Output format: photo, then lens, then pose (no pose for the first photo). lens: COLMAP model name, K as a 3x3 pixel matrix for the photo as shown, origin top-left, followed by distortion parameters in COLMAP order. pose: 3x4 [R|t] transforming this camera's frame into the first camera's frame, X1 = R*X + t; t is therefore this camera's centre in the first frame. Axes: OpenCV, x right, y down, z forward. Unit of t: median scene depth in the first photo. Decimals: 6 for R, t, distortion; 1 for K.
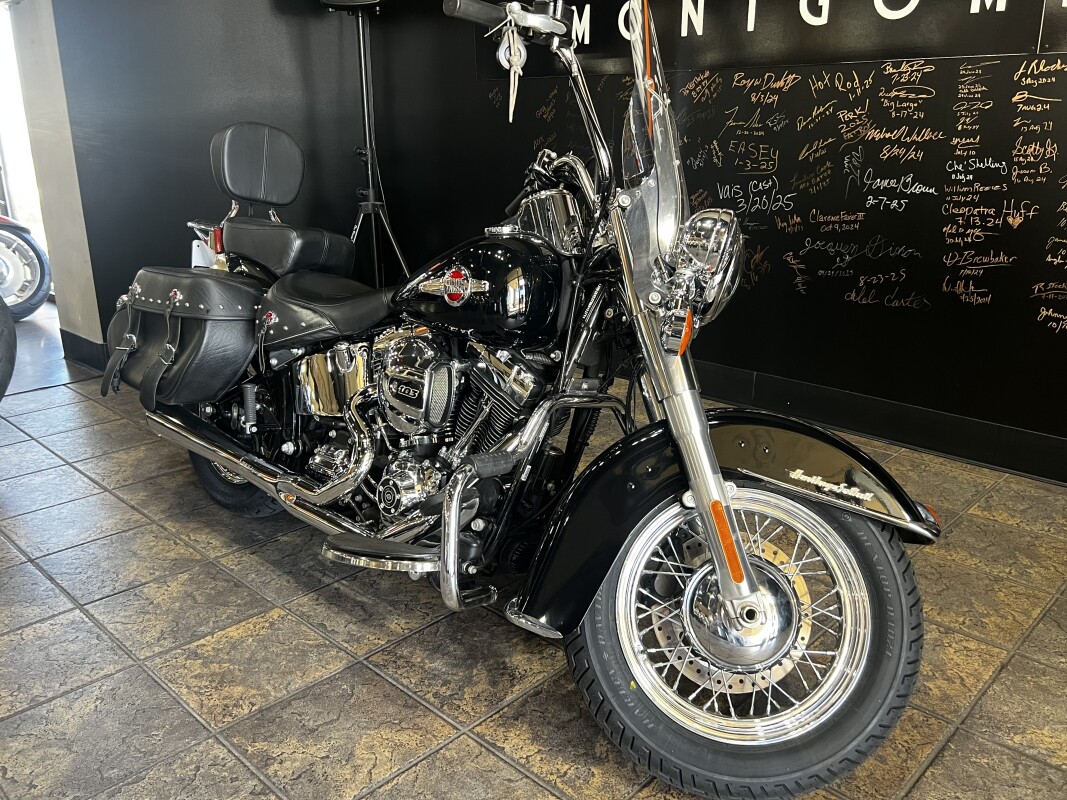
lens RADIAL K [[876.5, 0, 530.8], [0, 876.5, 401.8], [0, 0, 1]] dist [0.014211, -0.018883]
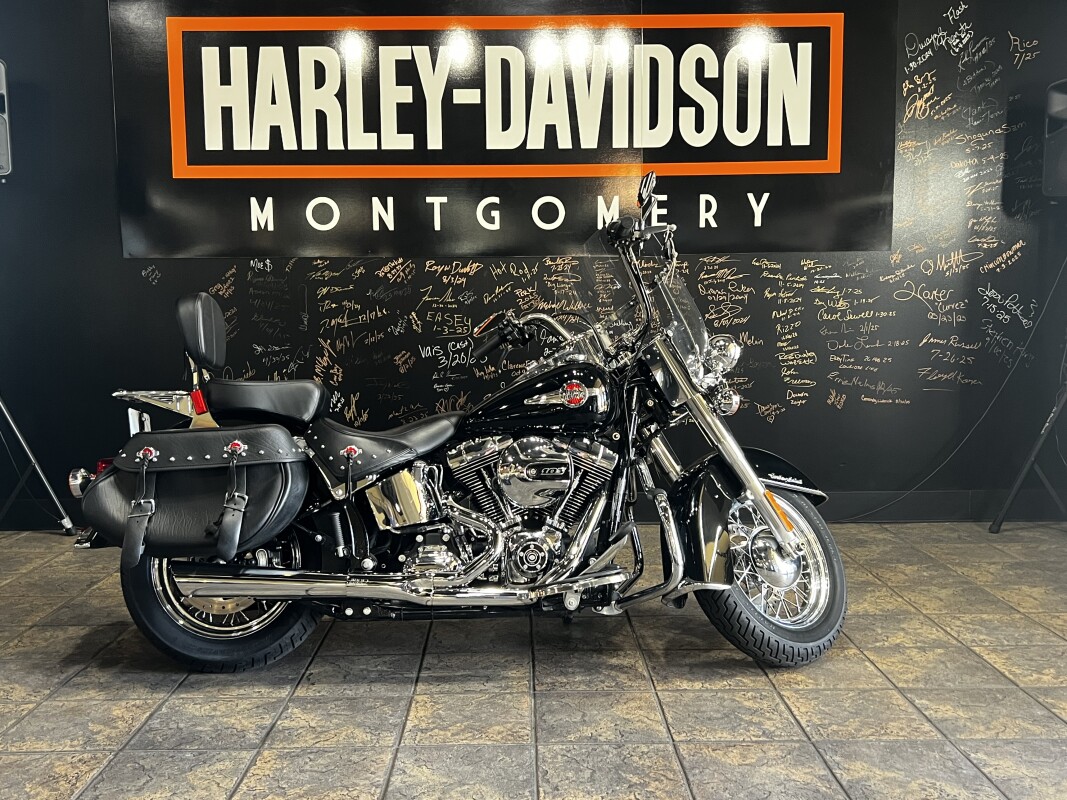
lens RADIAL K [[1008.1, 0, 530.6], [0, 1008.1, 403.6], [0, 0, 1]] dist [0.061544, 0.000000]
pose [[0.712663, -0.070319, 0.697974, -0.791478], [0.218938, 0.967561, -0.126067, 0.048543], [-0.666467, 0.242656, 0.704940, -0.090432]]
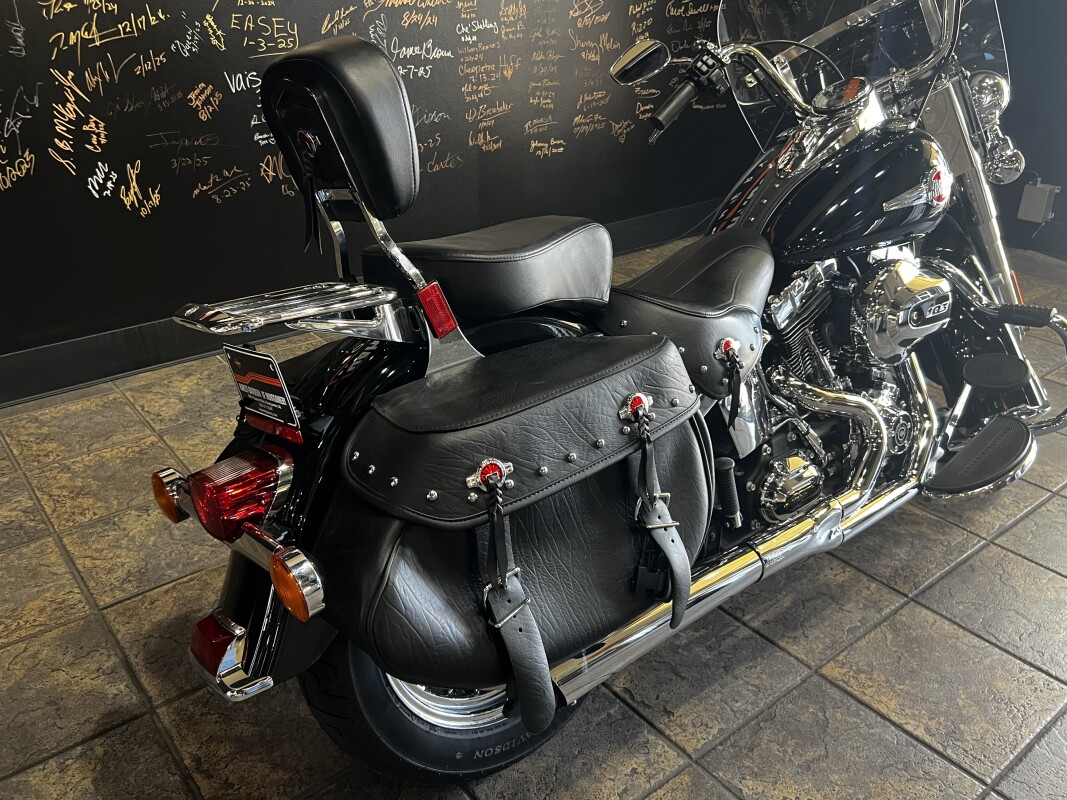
lens RADIAL K [[876.5, 0, 531.4], [0, 876.5, 398.7], [0, 0, 1]] dist [0.014211, -0.018883]
pose [[0.129773, -0.440082, 0.888531, -0.669250], [0.294212, 0.872842, 0.389341, -0.262377], [-0.946889, 0.210890, 0.242749, 0.737708]]
